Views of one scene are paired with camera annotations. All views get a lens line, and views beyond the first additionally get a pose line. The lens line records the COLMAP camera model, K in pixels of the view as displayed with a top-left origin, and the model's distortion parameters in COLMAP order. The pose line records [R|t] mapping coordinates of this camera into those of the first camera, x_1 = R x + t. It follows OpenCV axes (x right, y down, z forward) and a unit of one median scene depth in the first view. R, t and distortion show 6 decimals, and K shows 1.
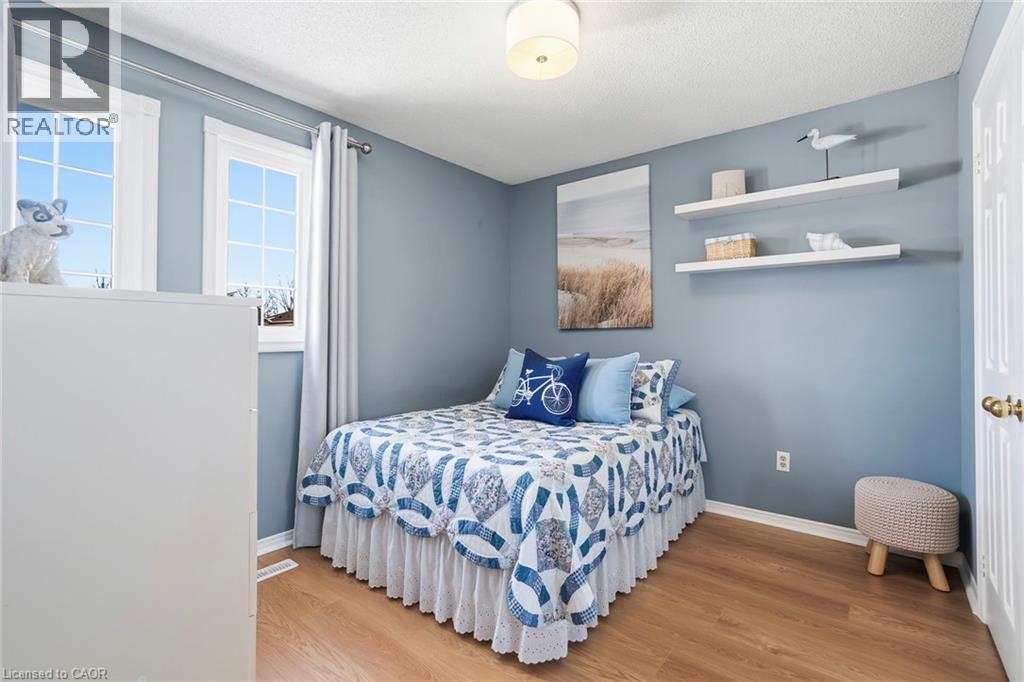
lens RADIAL K [[468.6, 0, 519.5], [0, 468.6, 323.4], [0, 0, 1]] dist [-0.002776, 0.006971]
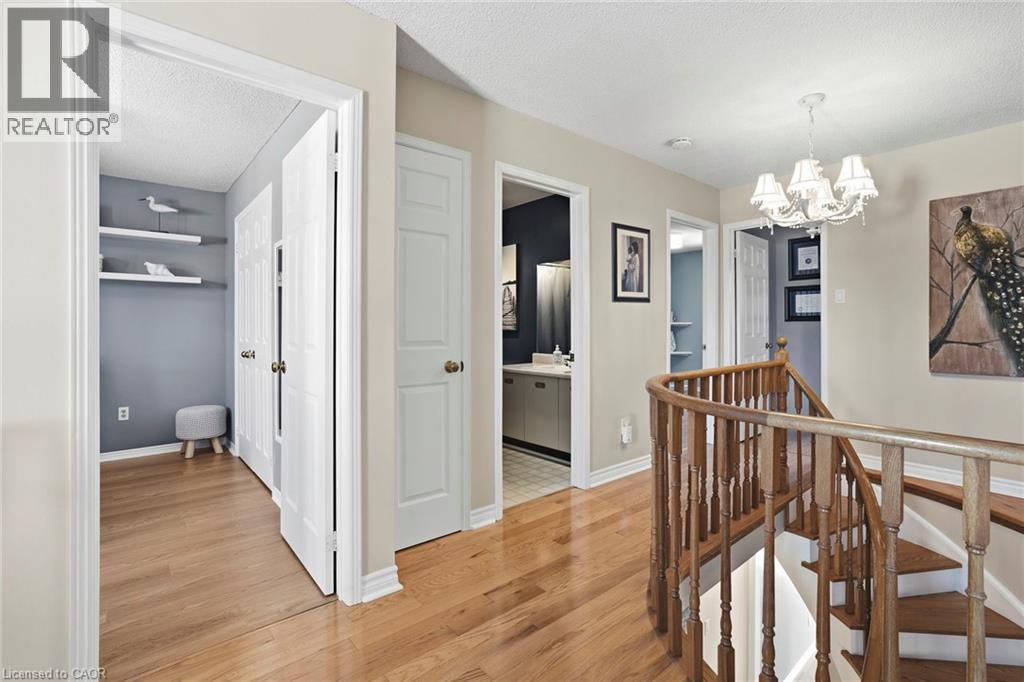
lens RADIAL K [[468.6, 0, 512.2], [0, 468.6, 331.3], [0, 0, 1]] dist [-0.002776, 0.006971]
pose [[0.194931, -0.007640, 0.980787, -0.735638], [-0.014599, 0.999836, 0.010690, 0.004708], [-0.980708, -0.016402, 0.194788, -0.544721]]
